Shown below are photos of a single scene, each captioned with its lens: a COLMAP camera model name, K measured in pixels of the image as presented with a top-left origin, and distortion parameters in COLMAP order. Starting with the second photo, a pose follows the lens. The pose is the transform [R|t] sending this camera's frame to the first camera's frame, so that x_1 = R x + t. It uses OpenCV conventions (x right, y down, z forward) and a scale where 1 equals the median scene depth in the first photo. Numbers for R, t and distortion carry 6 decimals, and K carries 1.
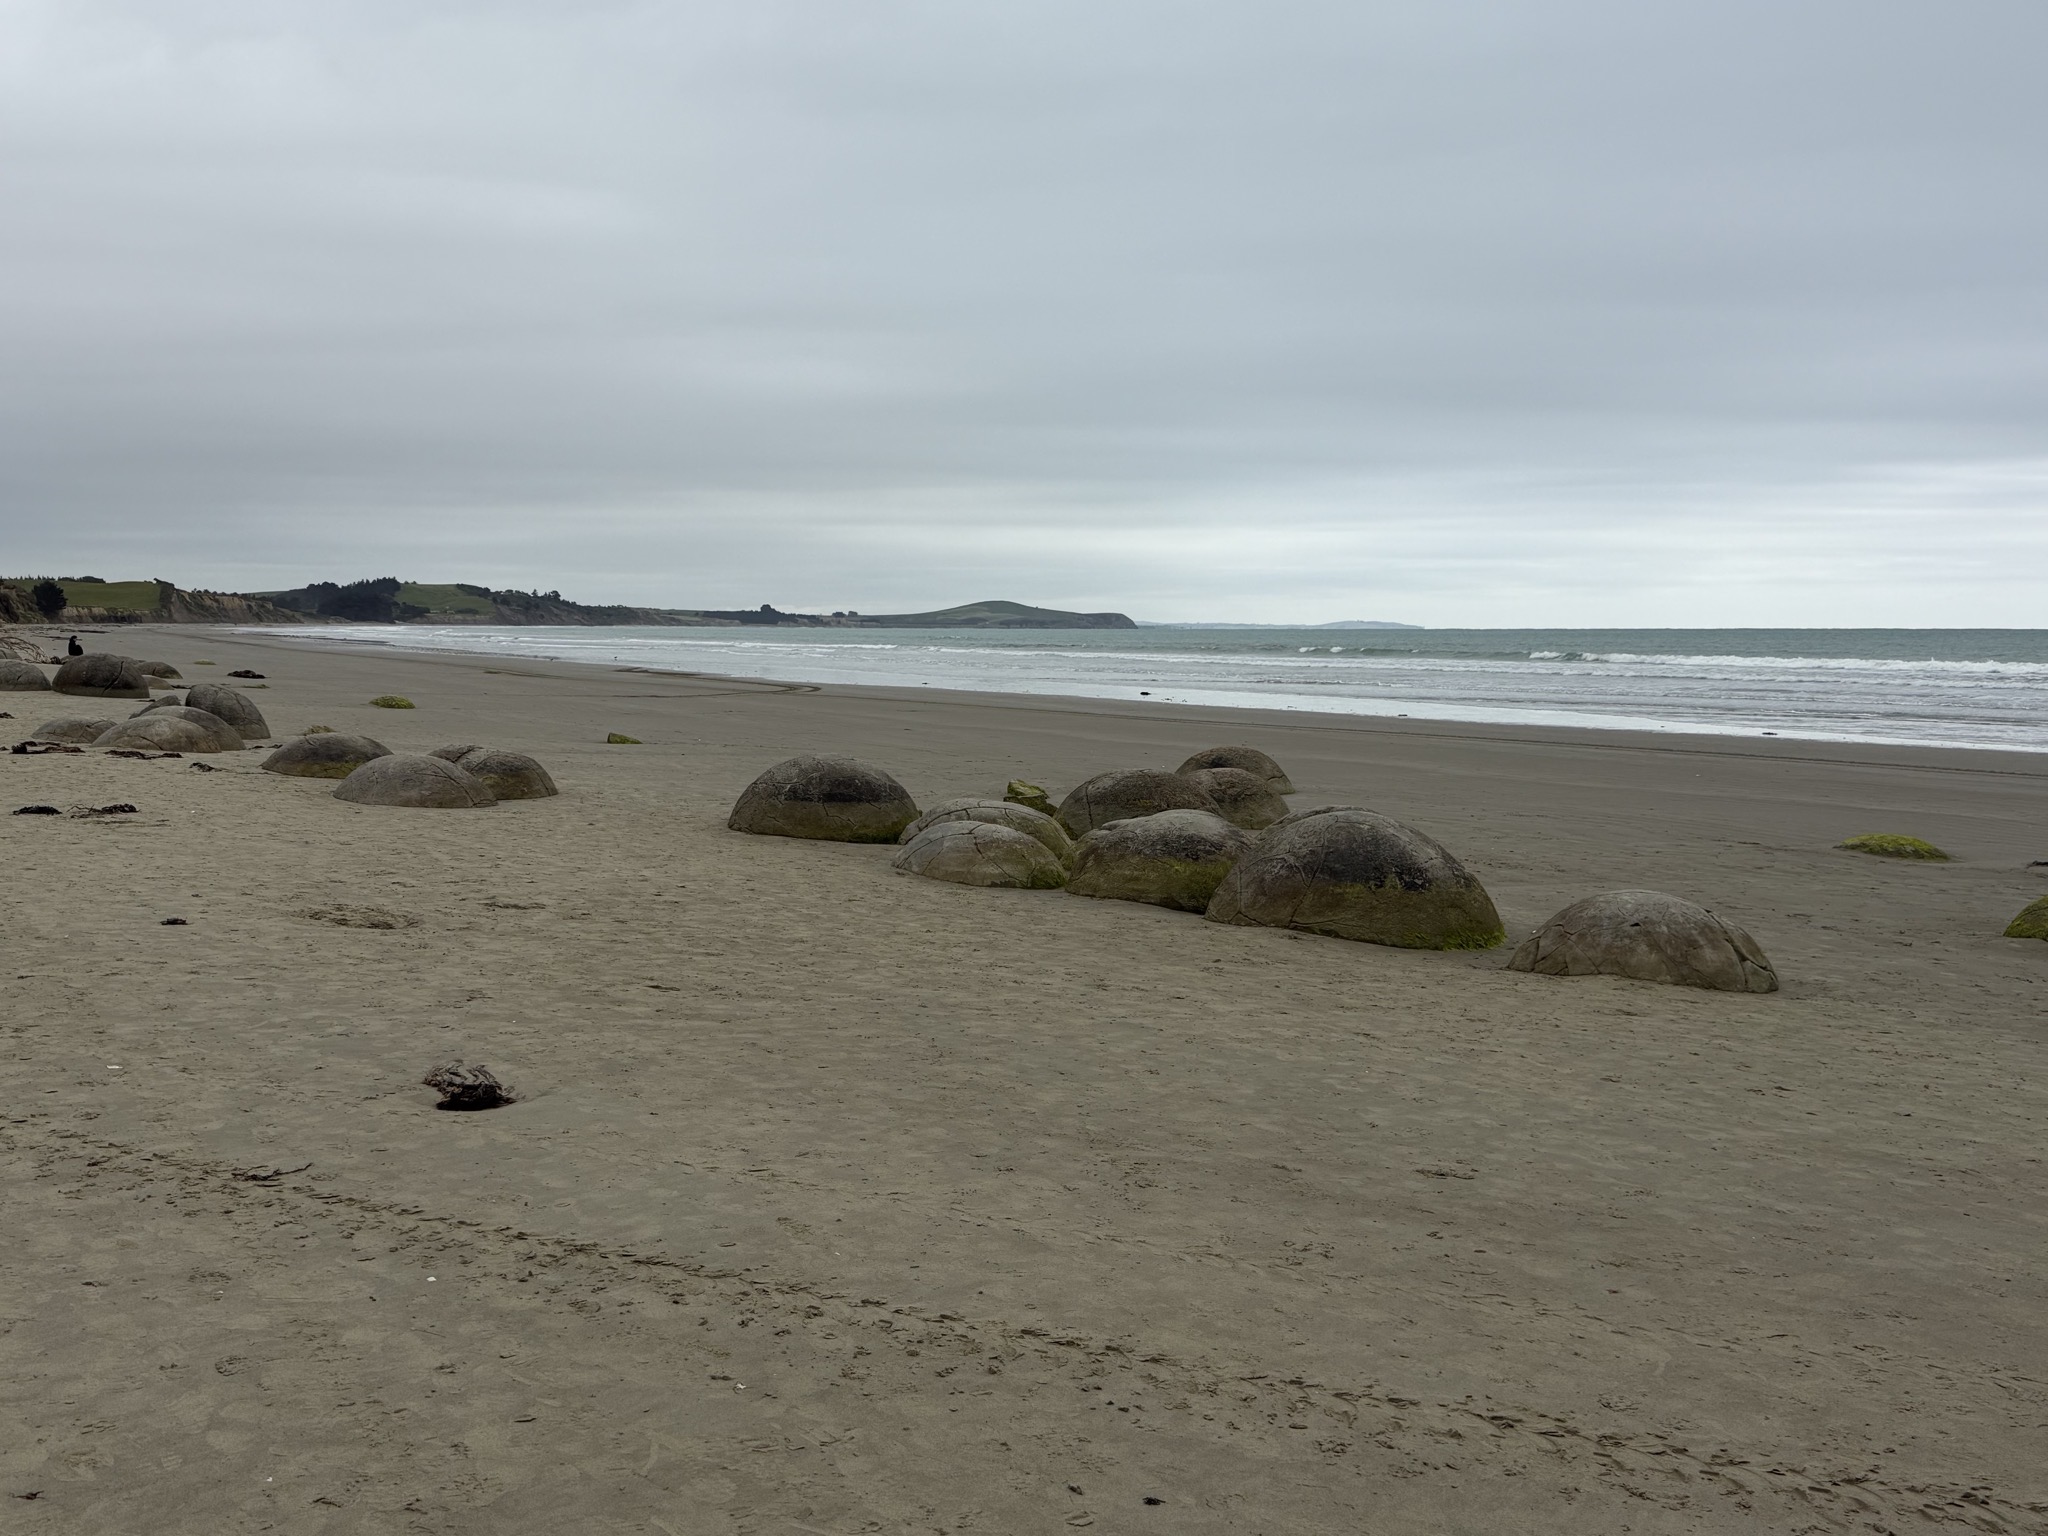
lens RADIAL K [[1988.0, 0, 1024.0], [0, 1988.0, 768.0], [0, 0, 1]] dist [0.197802, -0.467974]
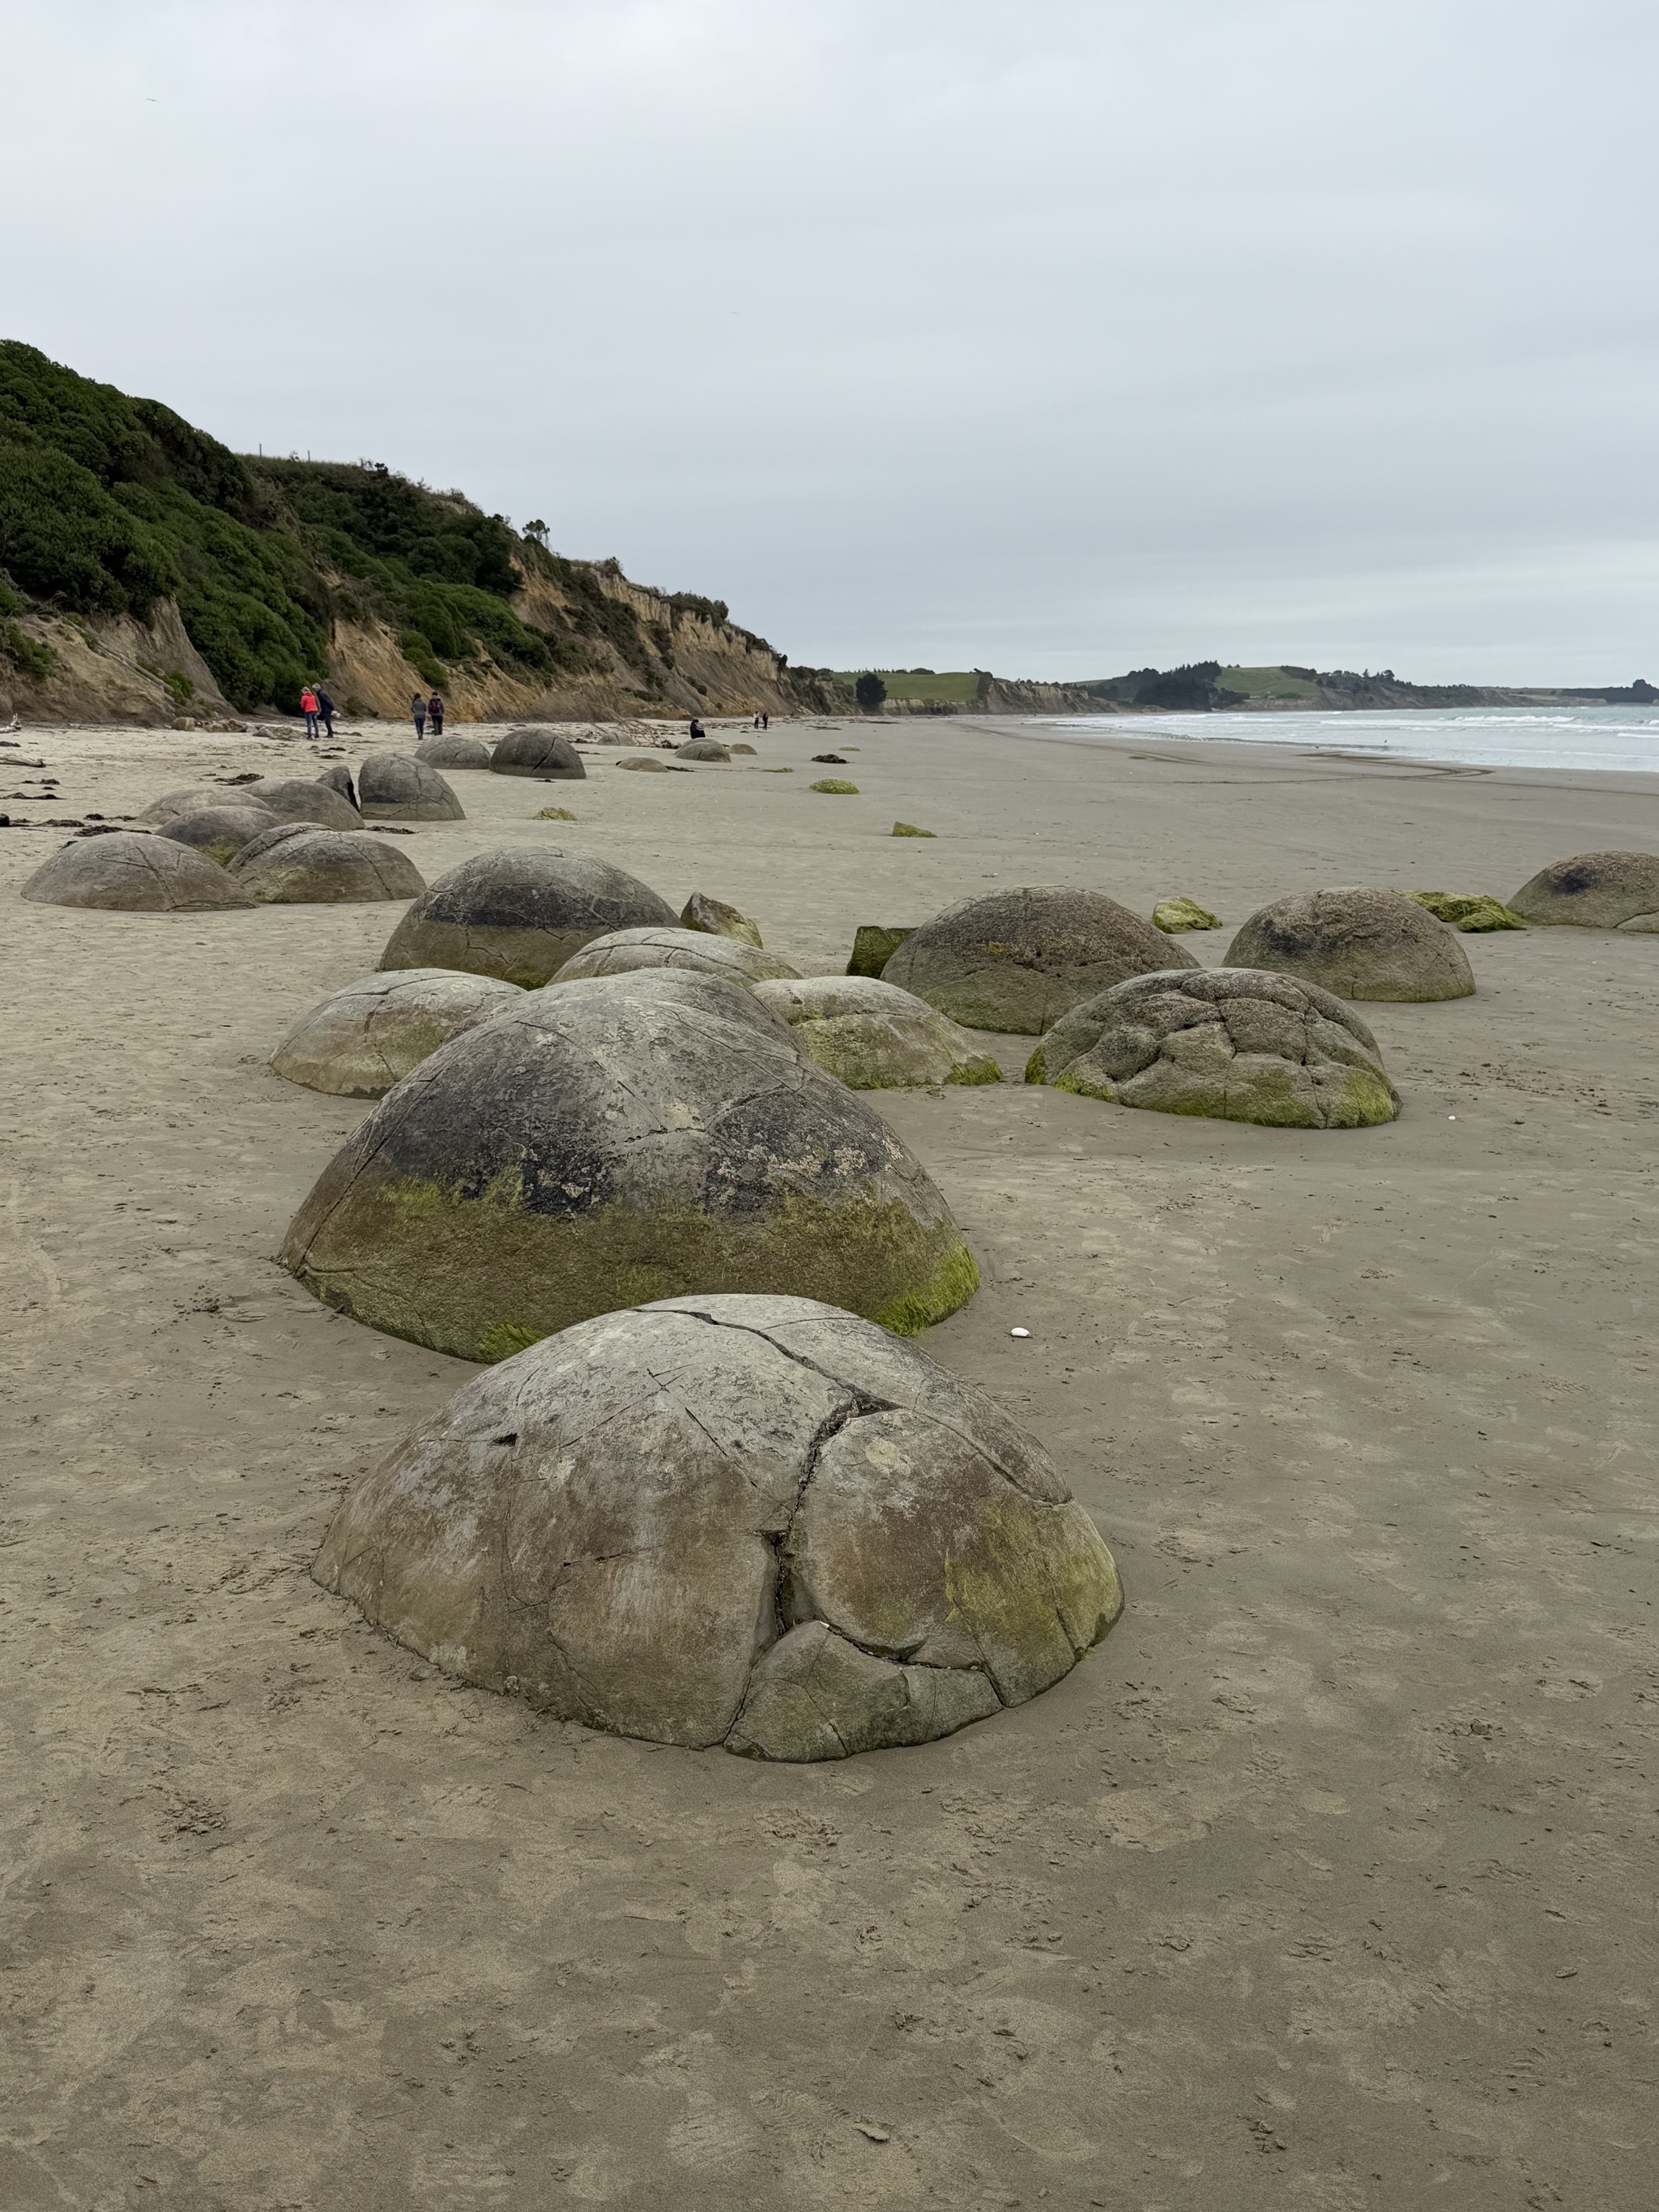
lens RADIAL K [[2146.9, 0, 829.5], [0, 2146.9, 1106.0], [0, 0, 1]] dist [0.197802, -0.467974]
pose [[0.885814, 0.074699, -0.457988, 0.295439], [-0.024653, 0.993140, 0.114302, -0.005952], [0.463385, -0.089960, 0.881579, 0.447650]]
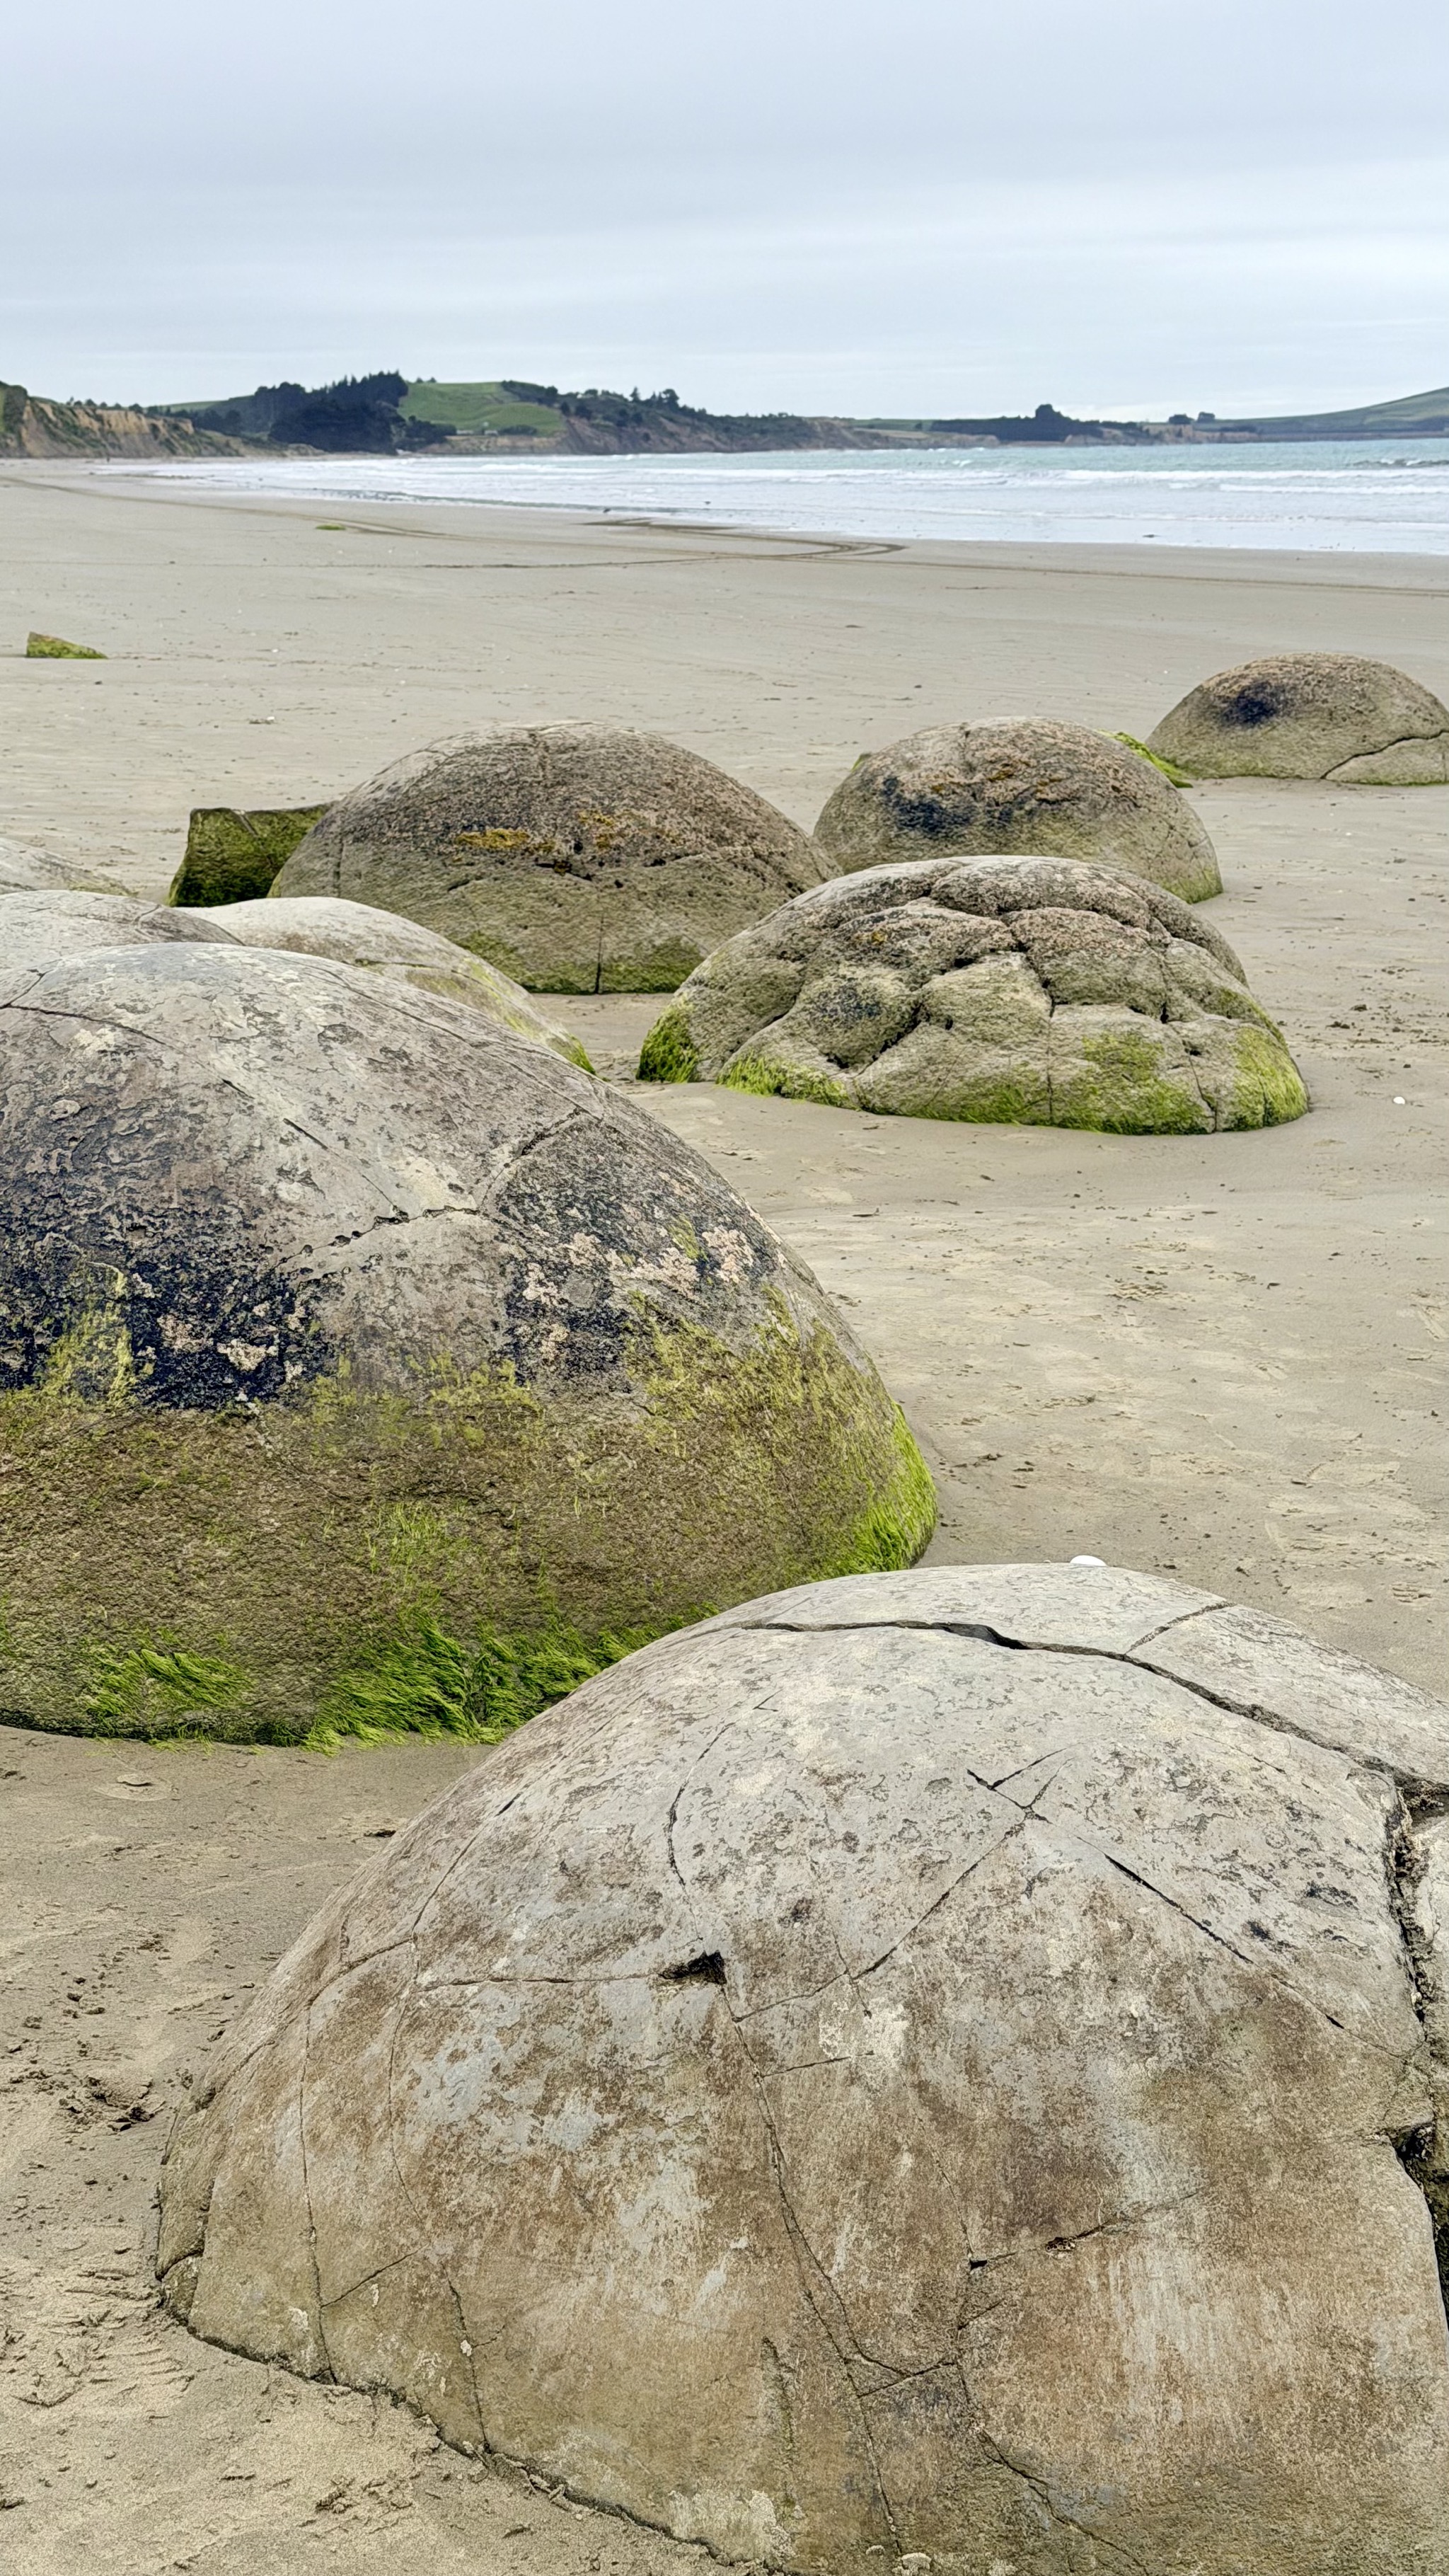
lens RADIAL K [[3525.4, 0, 724.5], [0, 3525.4, 1288.0], [0, 0, 1]] dist [0.157769, -0.108600]
pose [[0.975736, 0.032101, -0.216584, 0.212624], [0.003095, 0.987073, 0.160244, -0.001077], [0.218928, -0.157026, 0.963023, 0.475680]]
